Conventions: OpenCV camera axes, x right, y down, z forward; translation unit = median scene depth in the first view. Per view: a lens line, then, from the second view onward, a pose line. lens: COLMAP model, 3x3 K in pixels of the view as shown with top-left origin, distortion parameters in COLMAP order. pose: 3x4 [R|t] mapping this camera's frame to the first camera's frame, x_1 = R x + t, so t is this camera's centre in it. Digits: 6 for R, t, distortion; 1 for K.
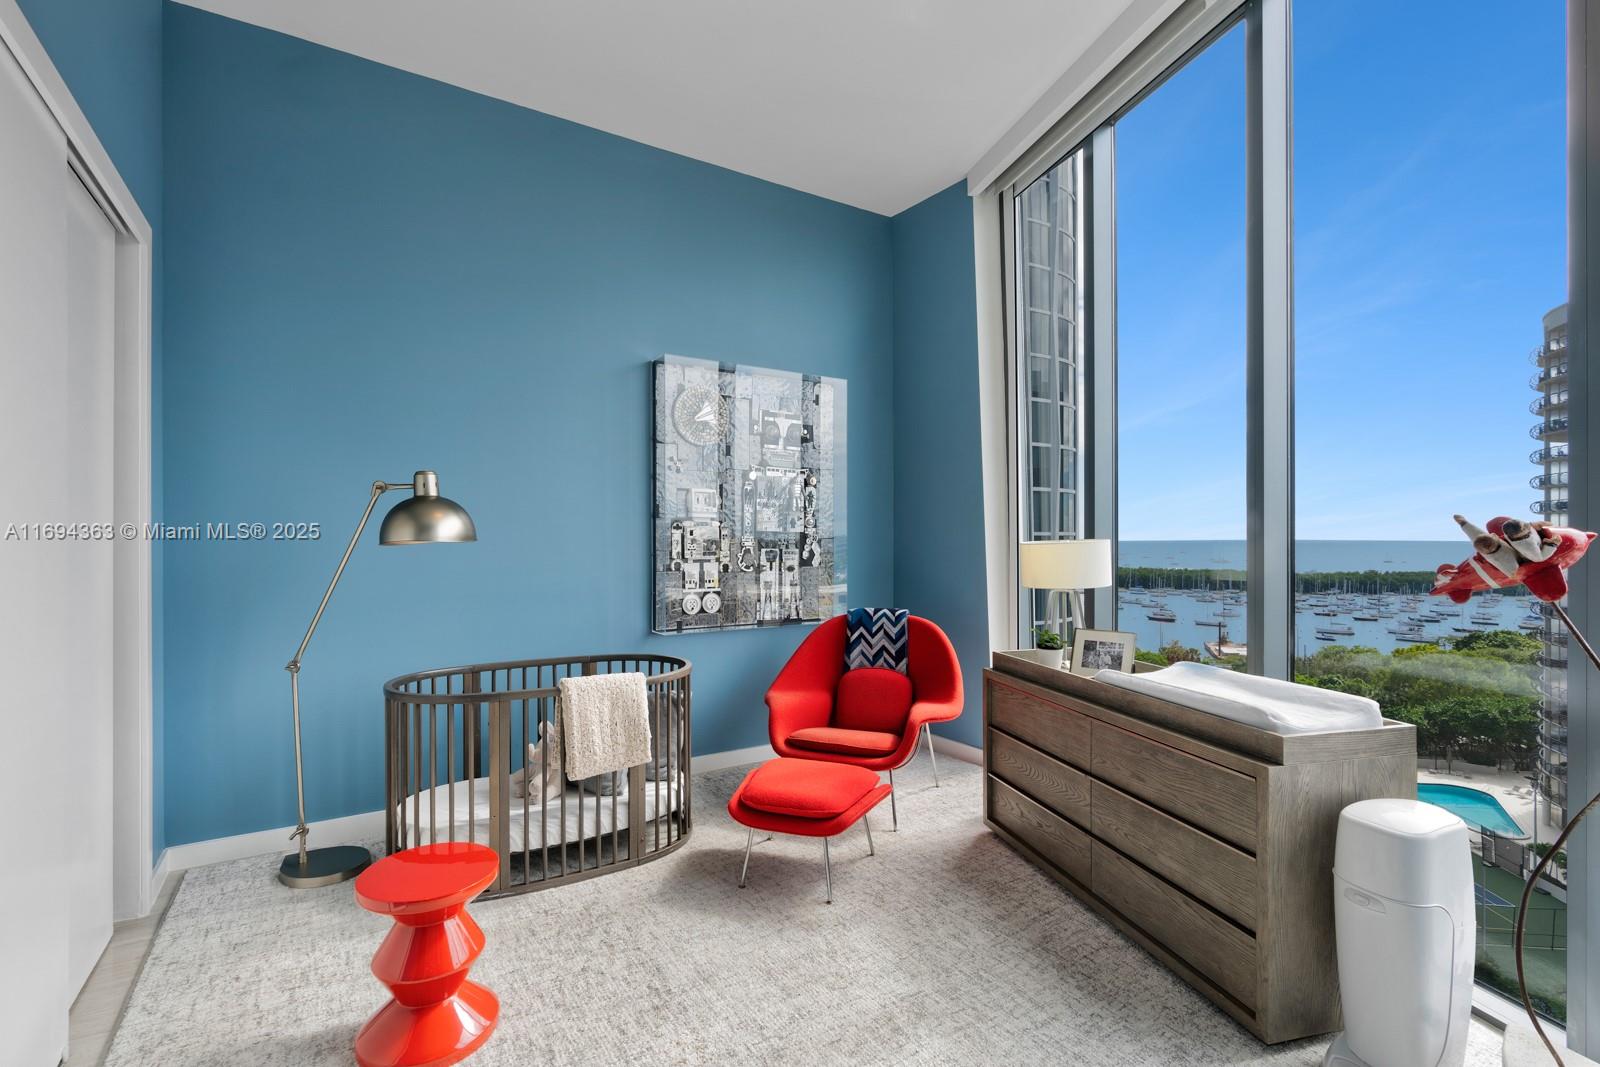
lens RADIAL K [[731.3, 0, 800.0], [0, 731.3, 533.5], [0, 0, 1]] dist [-0.000186, -0.000042]
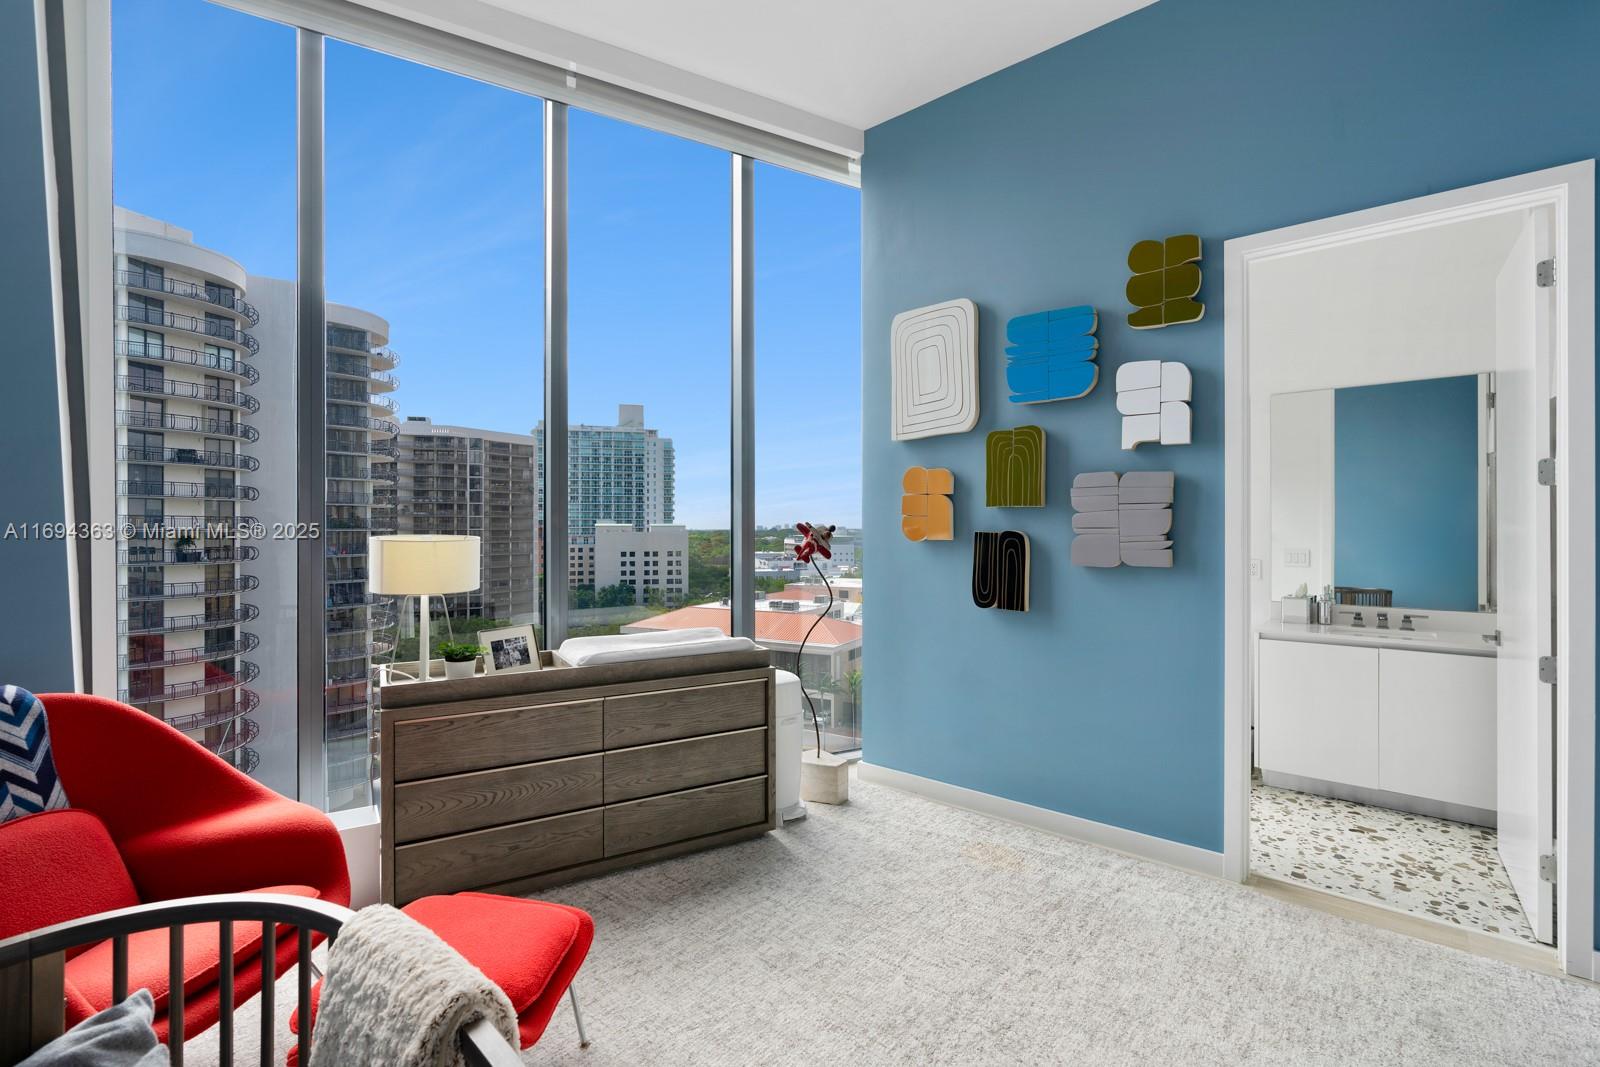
lens RADIAL K [[731.3, 0, 800.0], [0, 731.3, 533.5], [0, 0, 1]] dist [-0.000186, -0.000042]
pose [[-0.279215, -0.002077, 0.960226, -0.466044], [-0.002919, 0.999995, 0.001314, 0.003215], [-0.960224, -0.002436, -0.279220, 0.660183]]
